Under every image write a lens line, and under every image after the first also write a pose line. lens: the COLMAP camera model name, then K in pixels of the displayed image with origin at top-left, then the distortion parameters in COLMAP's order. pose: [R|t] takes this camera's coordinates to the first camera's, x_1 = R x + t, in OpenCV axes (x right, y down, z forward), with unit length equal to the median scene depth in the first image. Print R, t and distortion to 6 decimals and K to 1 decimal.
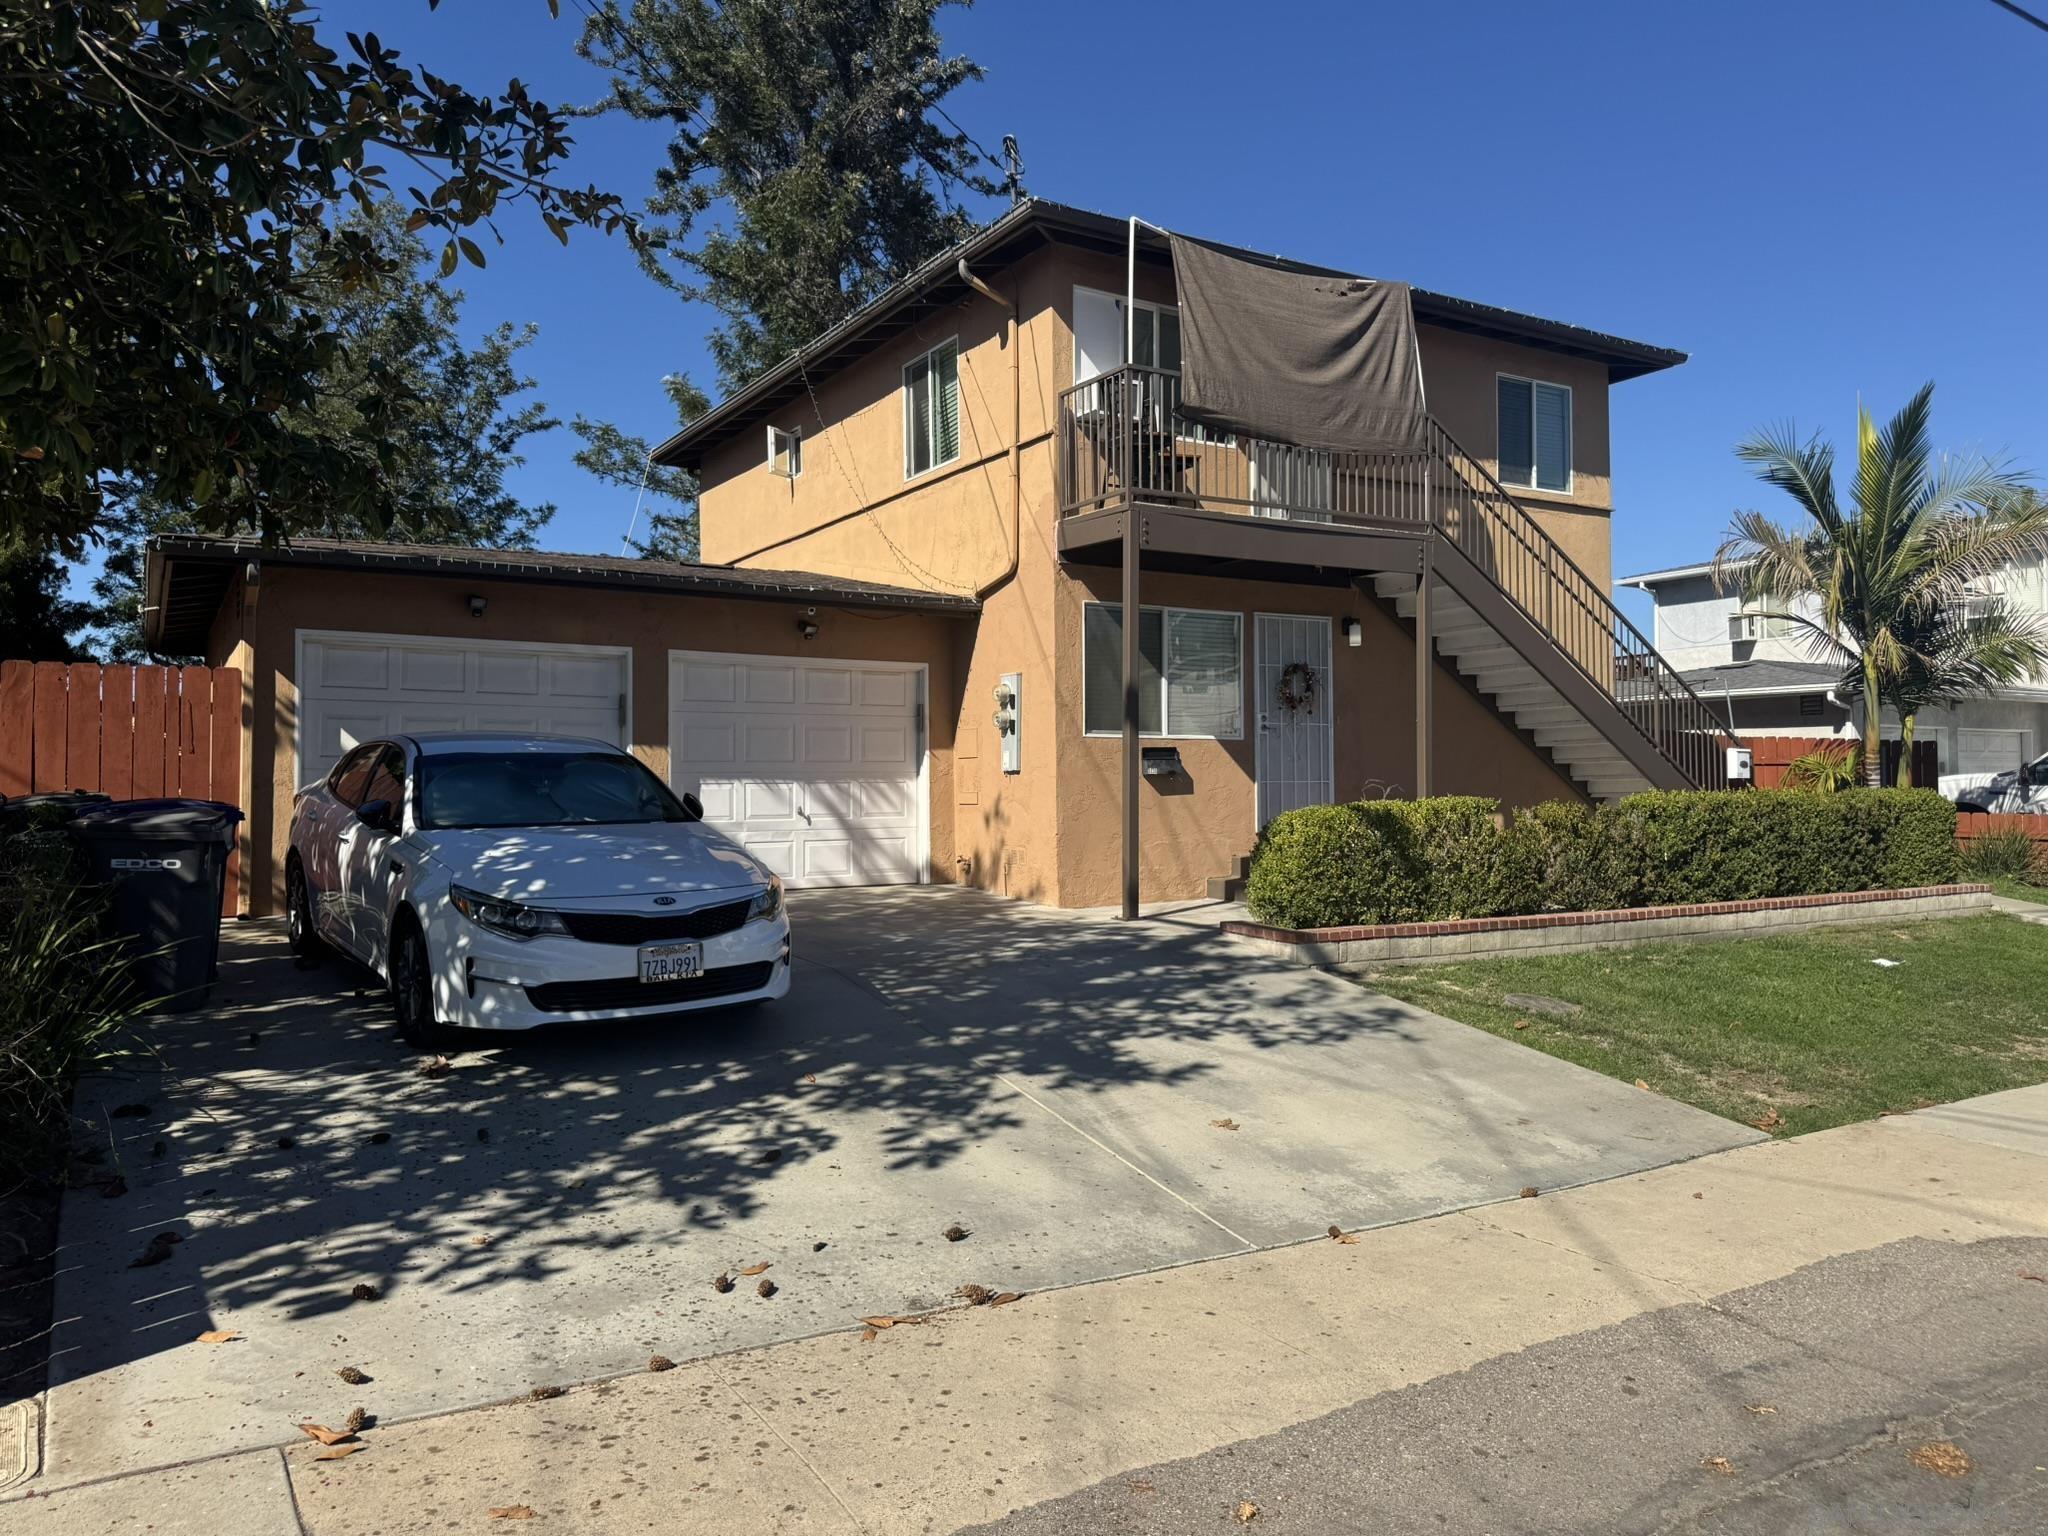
lens RADIAL K [[1445.9, 0, 1025.4], [0, 1445.9, 759.6], [0, 0, 1]] dist [0.064141, -0.075261]
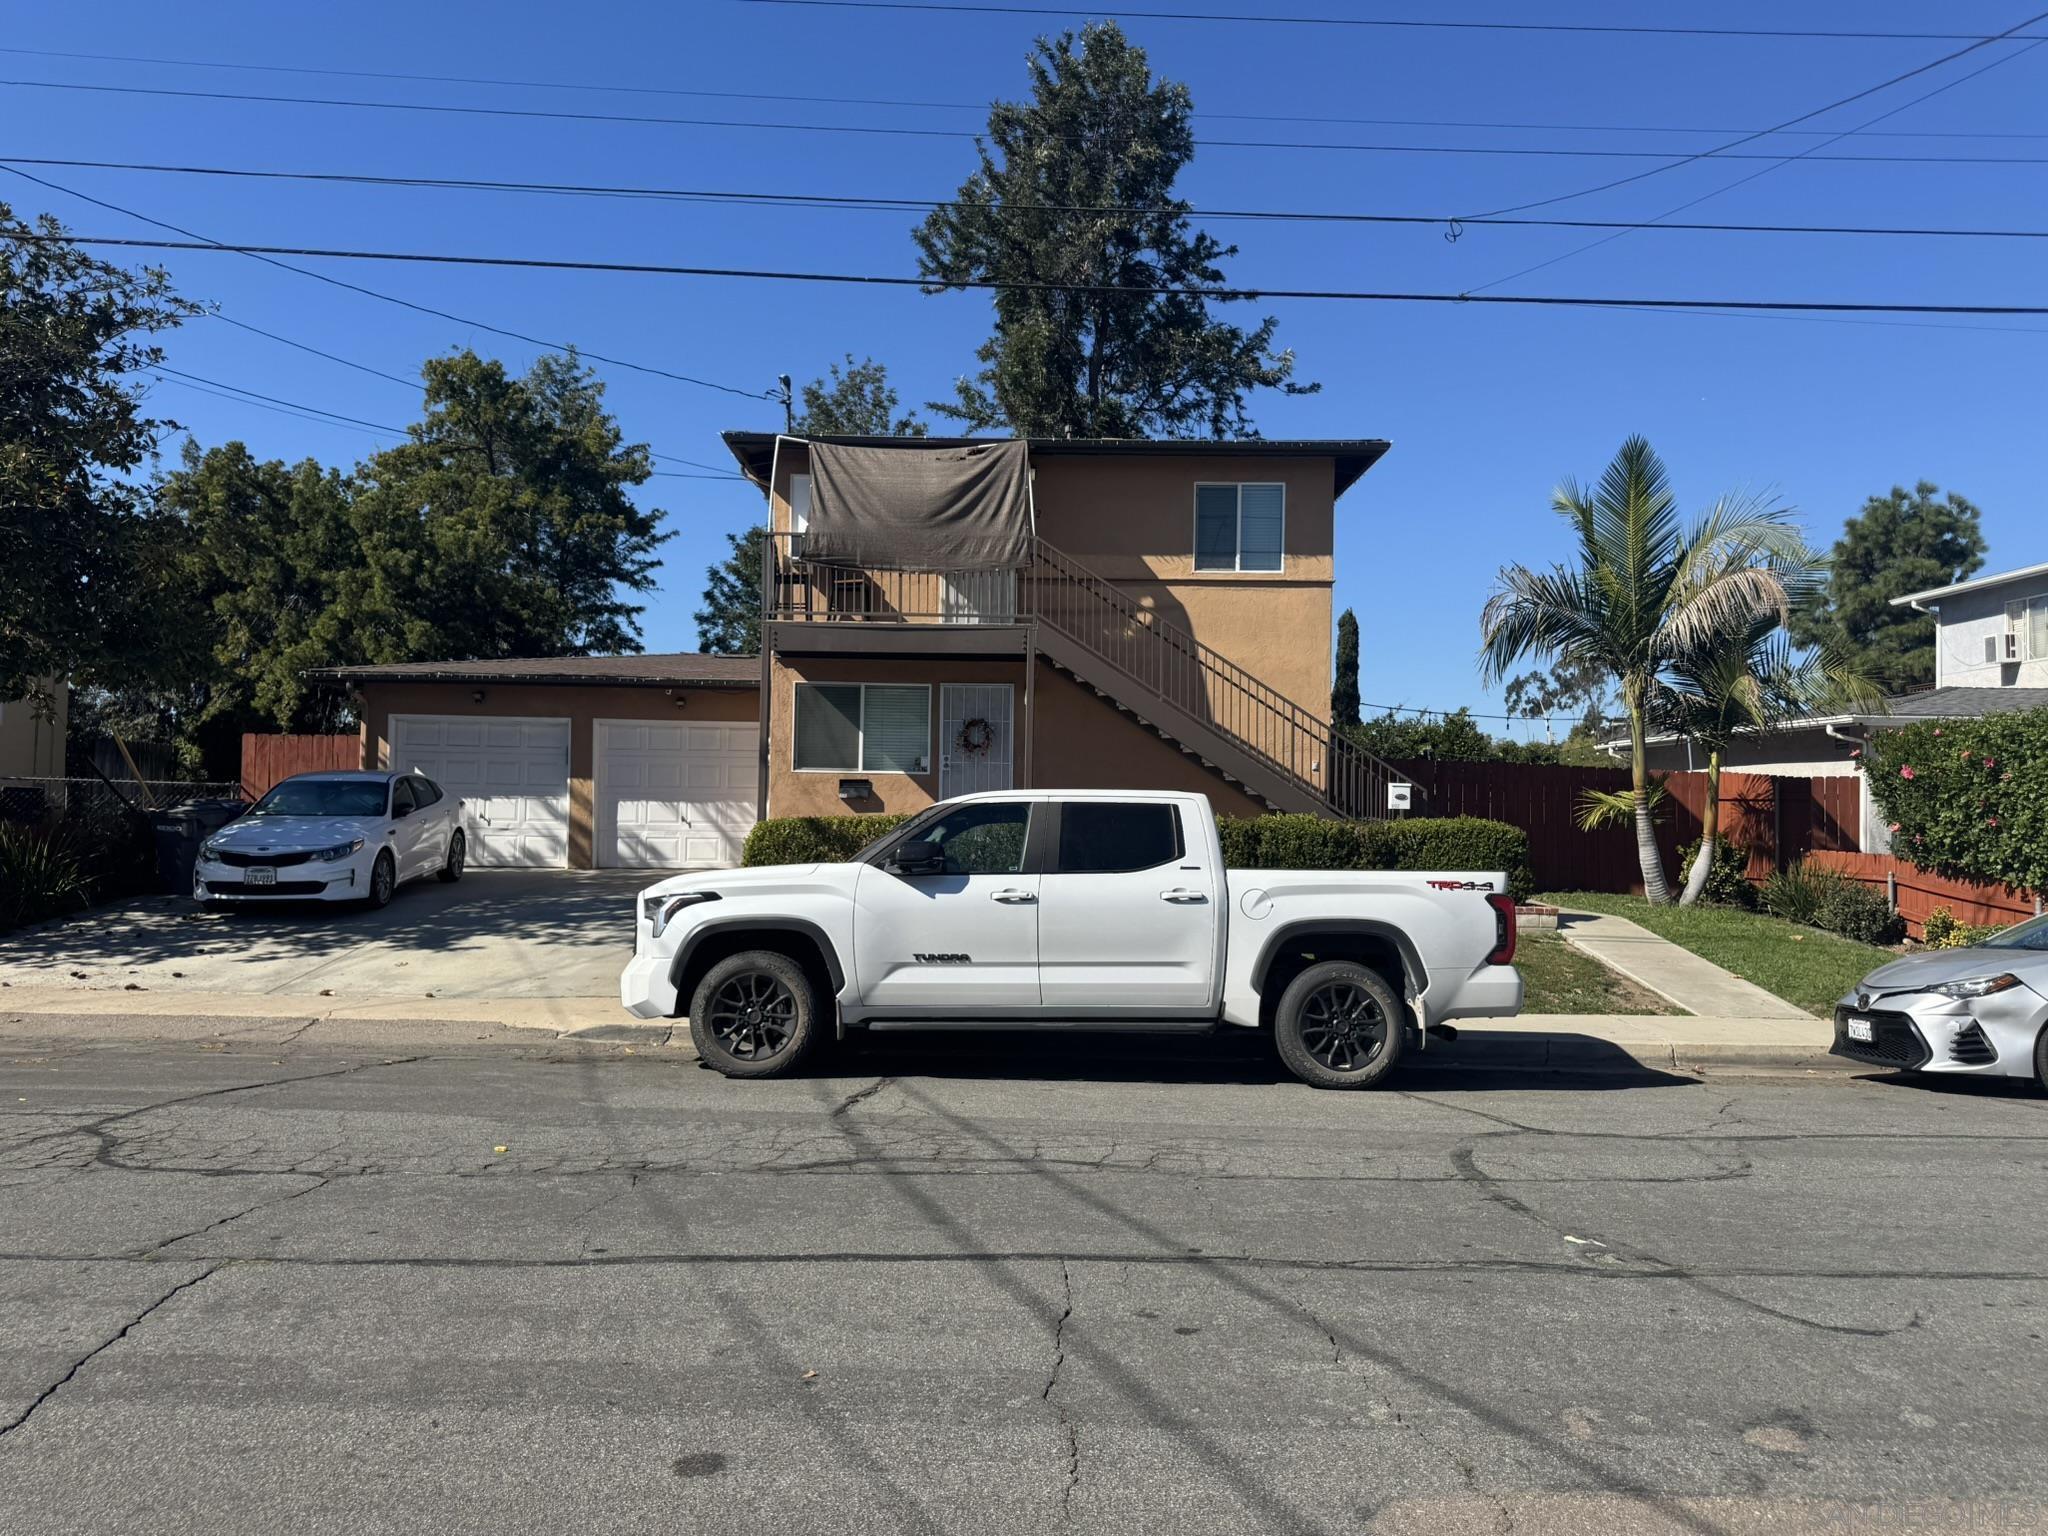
lens RADIAL K [[1445.9, 0, 1031.2], [0, 1445.9, 769.7], [0, 0, 1]] dist [0.064141, -0.075261]
pose [[0.861237, 0.002302, -0.508199, 0.973558], [-0.008483, 0.999916, -0.009846, -0.005611], [0.508133, 0.012791, 0.861183, -0.165667]]
